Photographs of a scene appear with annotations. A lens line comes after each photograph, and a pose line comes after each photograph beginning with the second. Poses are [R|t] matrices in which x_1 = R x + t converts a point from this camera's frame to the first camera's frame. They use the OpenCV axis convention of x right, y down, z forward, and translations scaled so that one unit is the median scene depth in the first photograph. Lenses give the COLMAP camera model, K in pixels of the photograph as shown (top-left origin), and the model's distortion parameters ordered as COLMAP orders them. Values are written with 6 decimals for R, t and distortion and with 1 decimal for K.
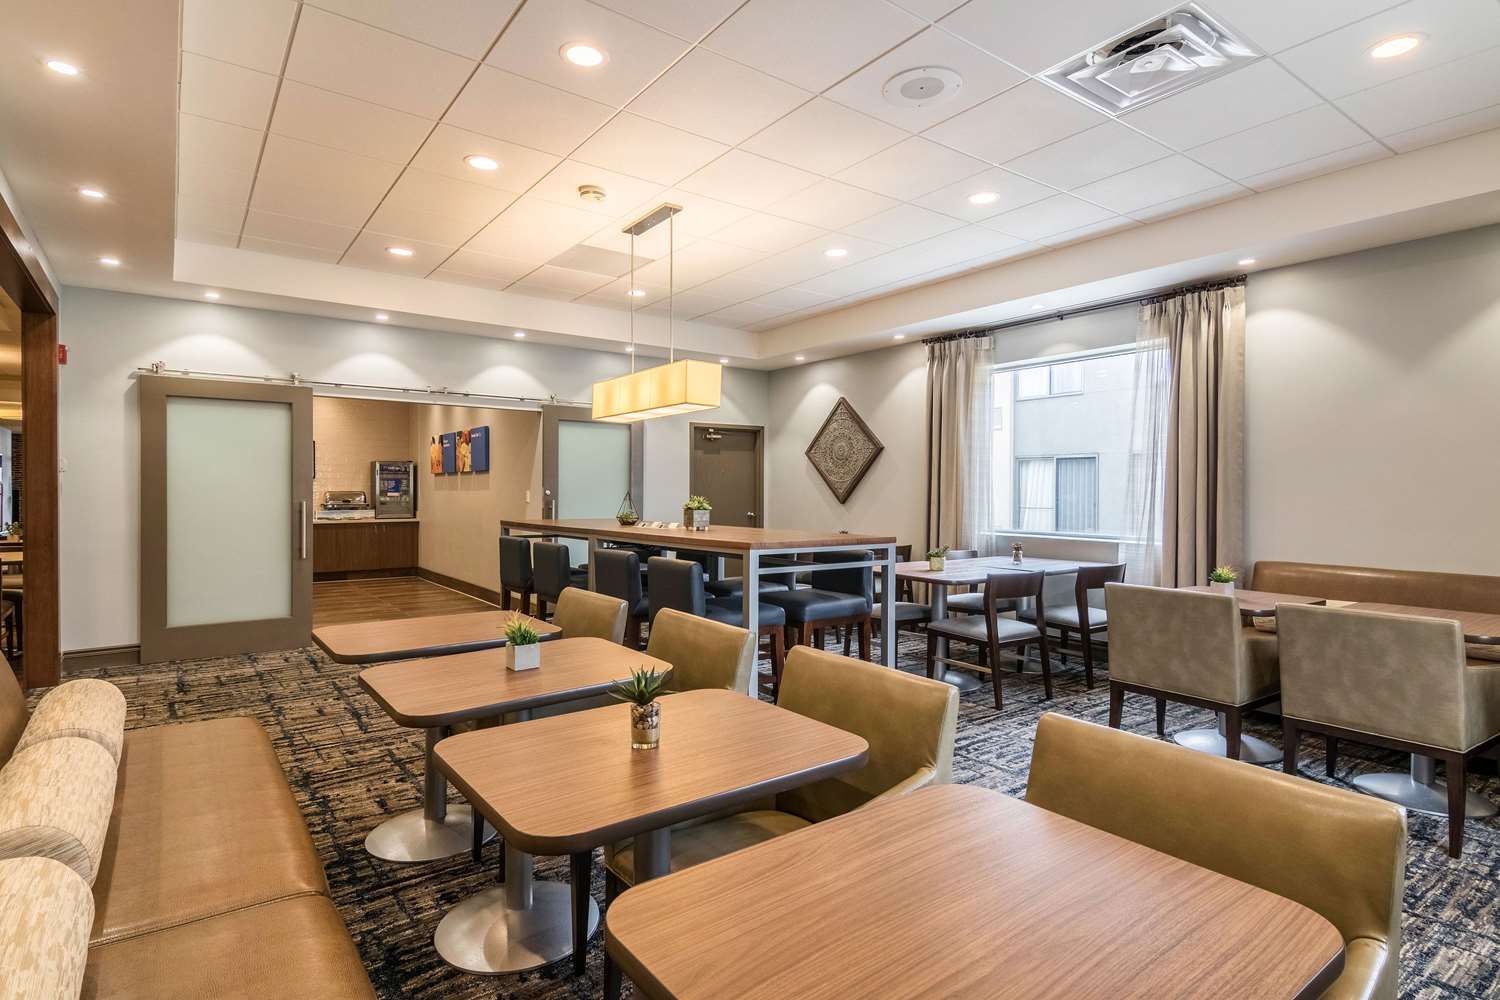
lens RADIAL K [[758.5, 0, 751.6], [0, 758.5, 506.4], [0, 0, 1]] dist [0.029018, -0.003113]
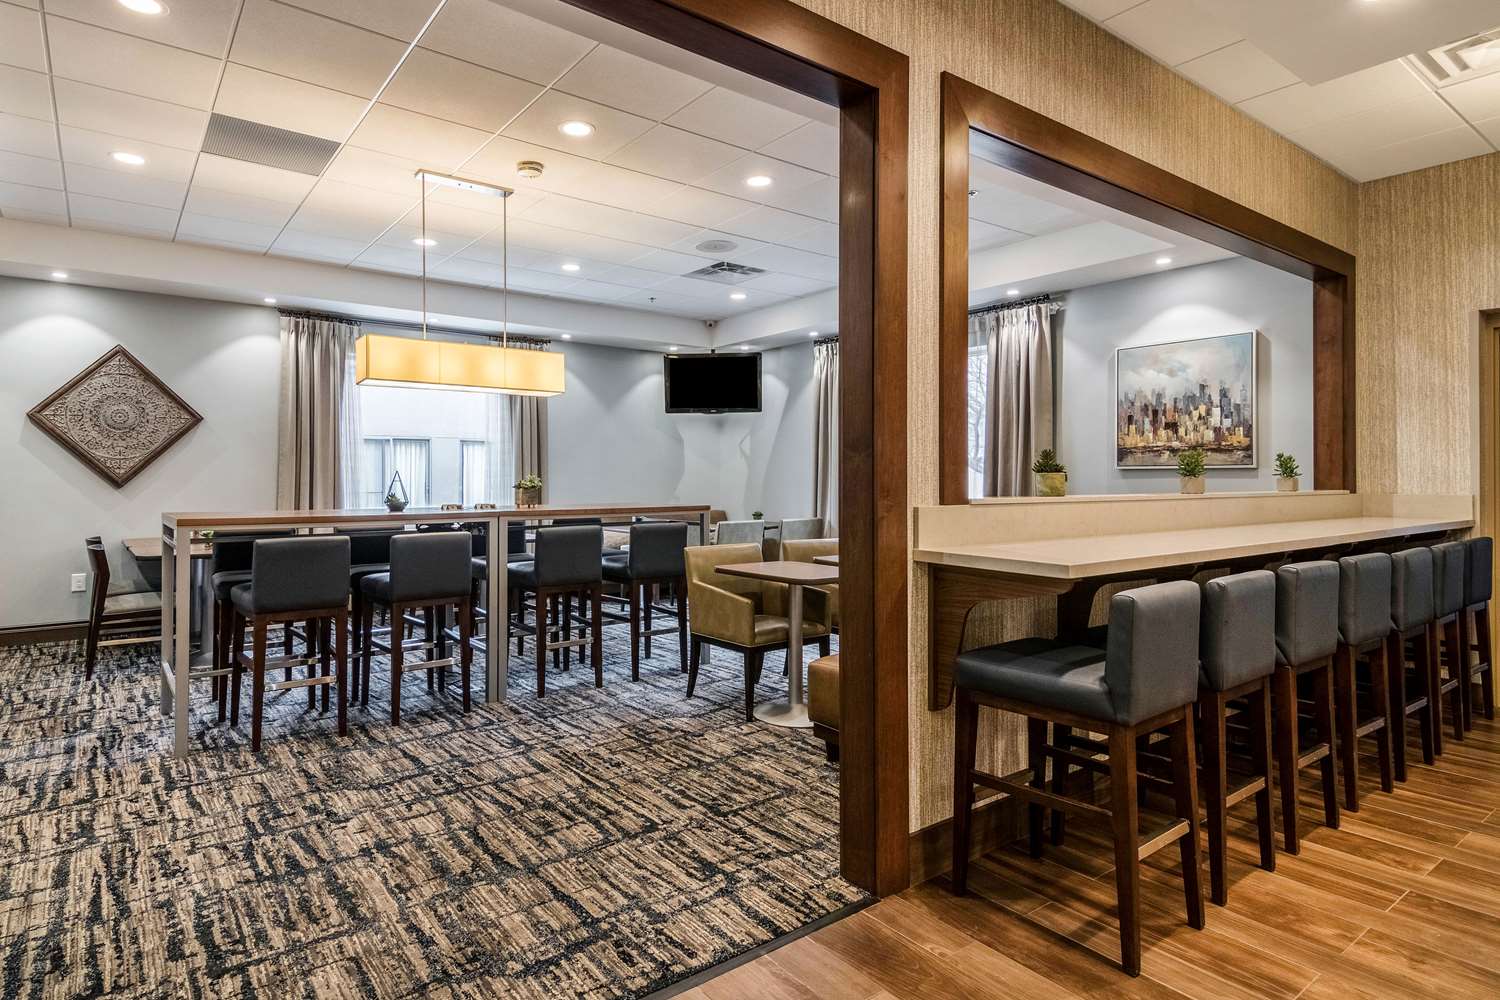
lens RADIAL K [[819.0, 0, 743.0], [0, 819.0, 460.7], [0, 0, 1]] dist [0.034801, 0.000576]
pose [[-0.047164, 0.024204, 0.998594, -1.327216], [0.019479, 0.999539, -0.023307, 0.000297], [-0.998697, 0.018352, -0.047614, 0.807627]]
